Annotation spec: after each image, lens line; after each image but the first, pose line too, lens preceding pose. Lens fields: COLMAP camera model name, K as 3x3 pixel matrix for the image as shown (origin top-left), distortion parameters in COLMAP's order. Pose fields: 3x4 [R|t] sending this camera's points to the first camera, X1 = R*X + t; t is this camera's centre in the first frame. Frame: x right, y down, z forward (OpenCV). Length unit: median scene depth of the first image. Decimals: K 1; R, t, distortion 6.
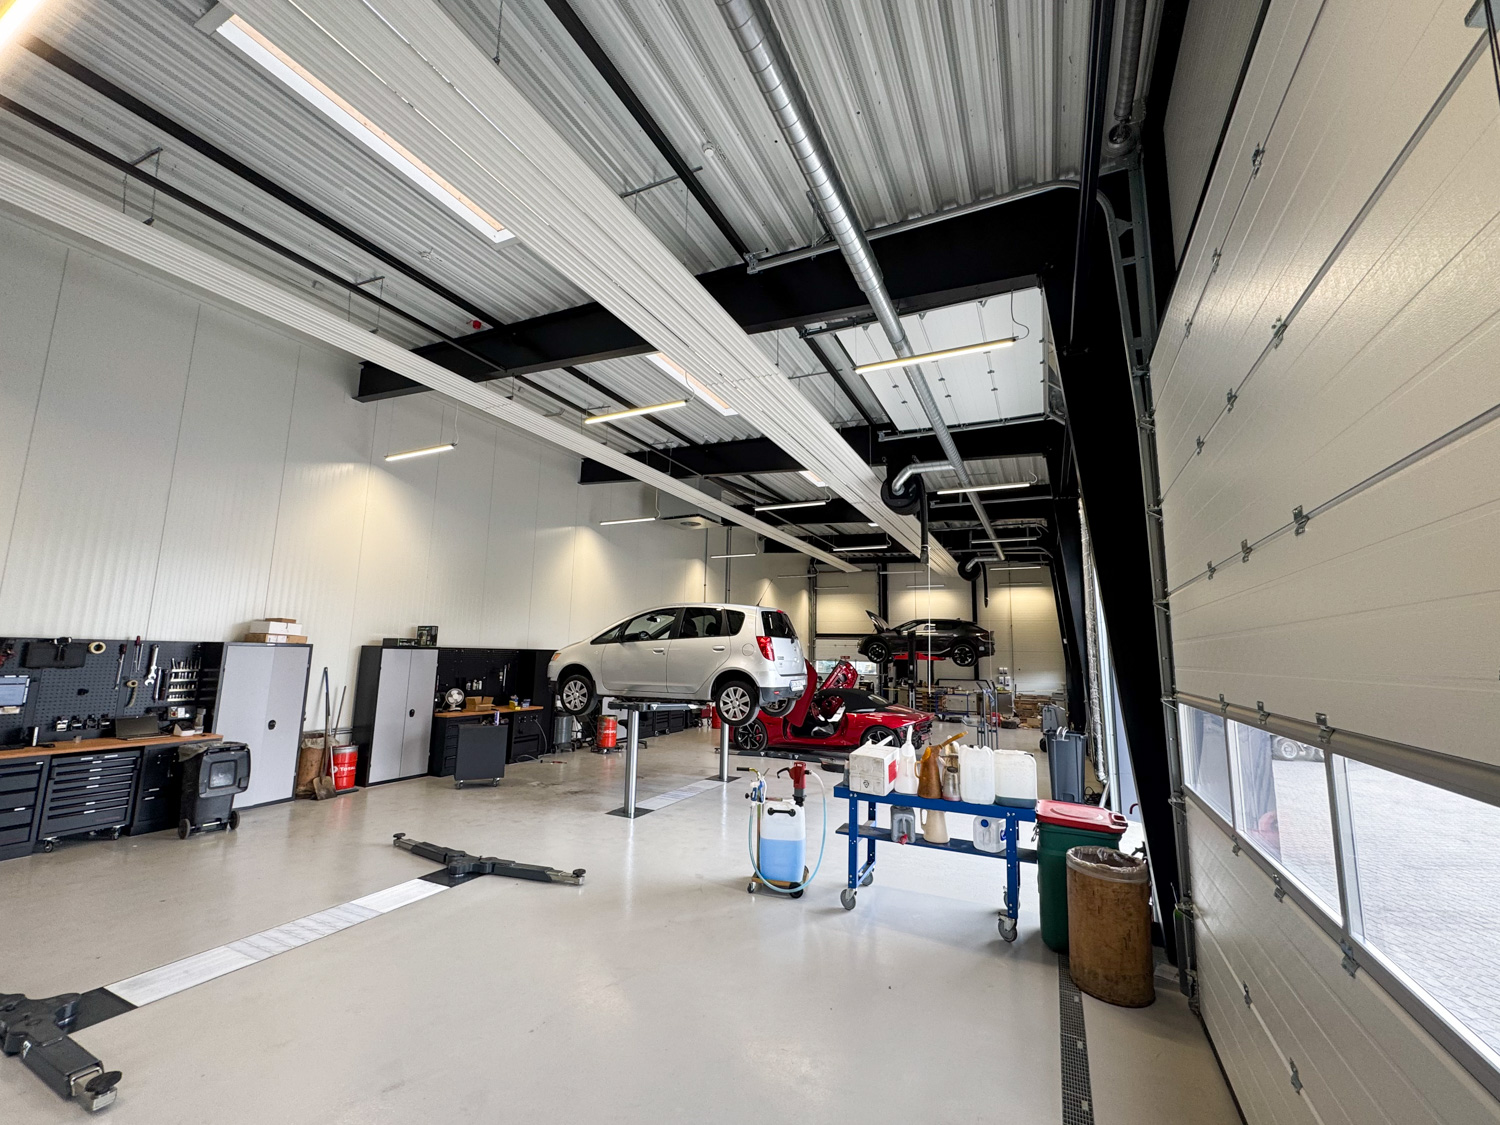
lens RADIAL K [[603.4, 0, 746.7], [0, 603.4, 559.3], [0, 0, 1]] dist [0.002235, 0.000409]
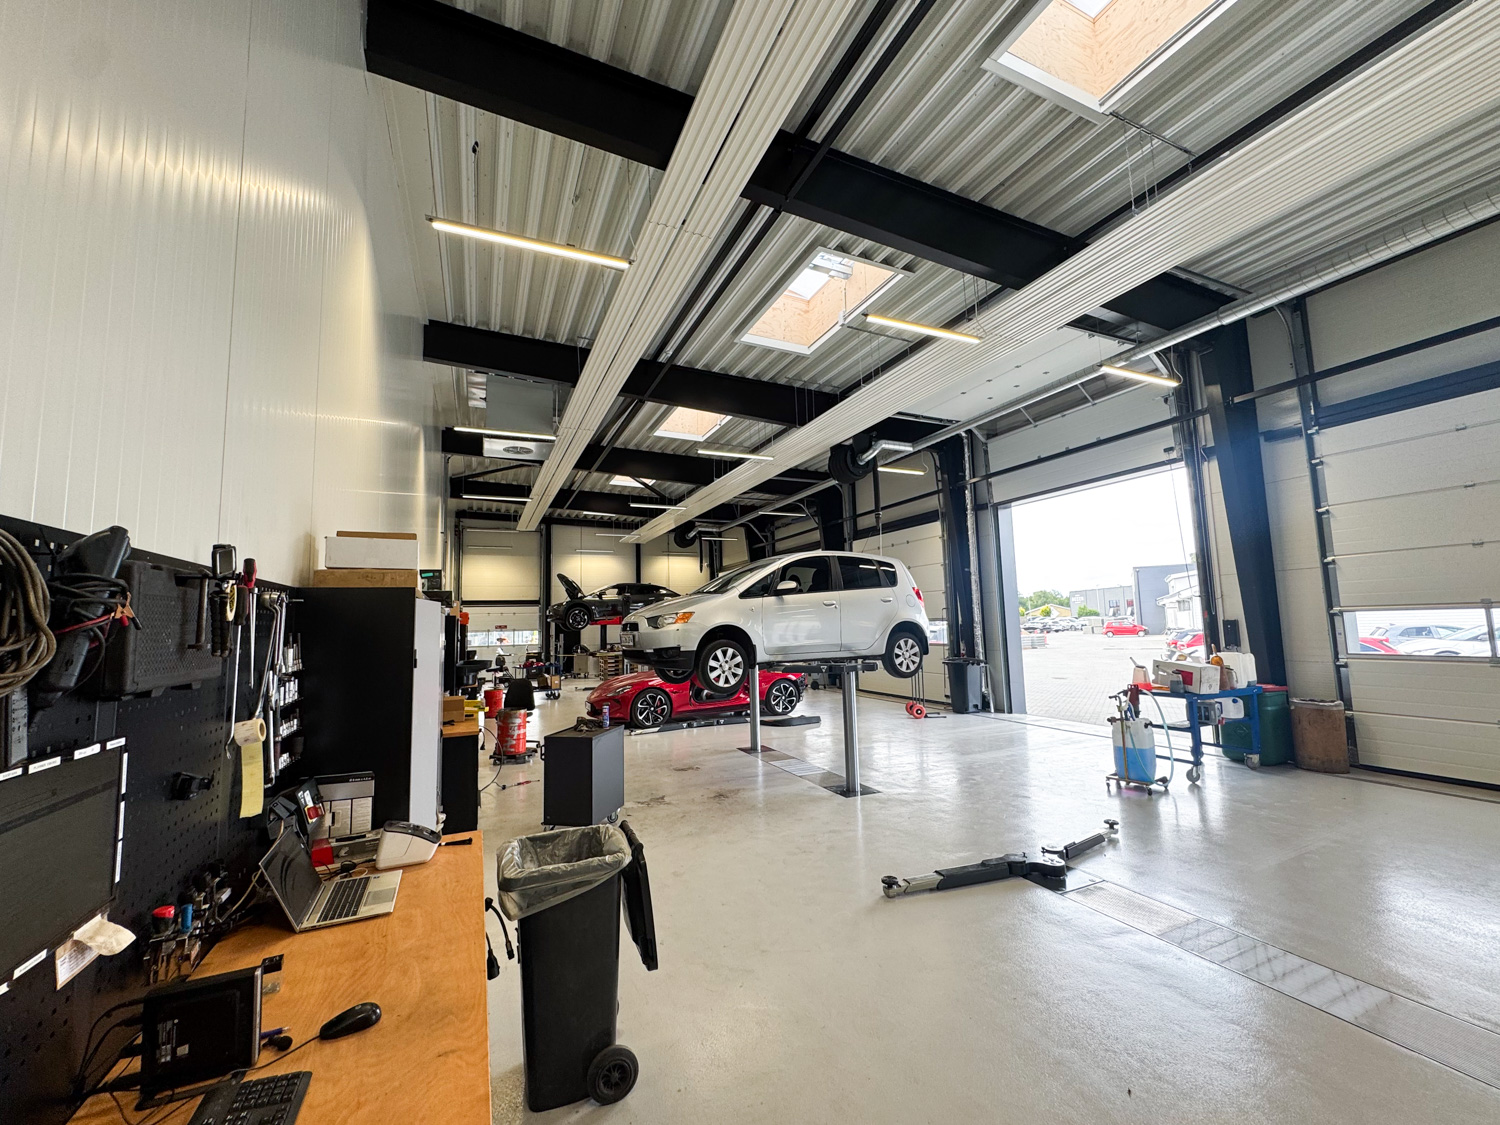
lens RADIAL K [[603.4, 0, 746.7], [0, 603.4, 559.3], [0, 0, 1]] dist [0.002235, 0.000409]
pose [[0.638512, 0.045353, 0.768275, -0.856558], [-0.082362, 0.996556, 0.009622, 0.085507], [-0.765192, -0.069421, 0.640048, 0.523417]]
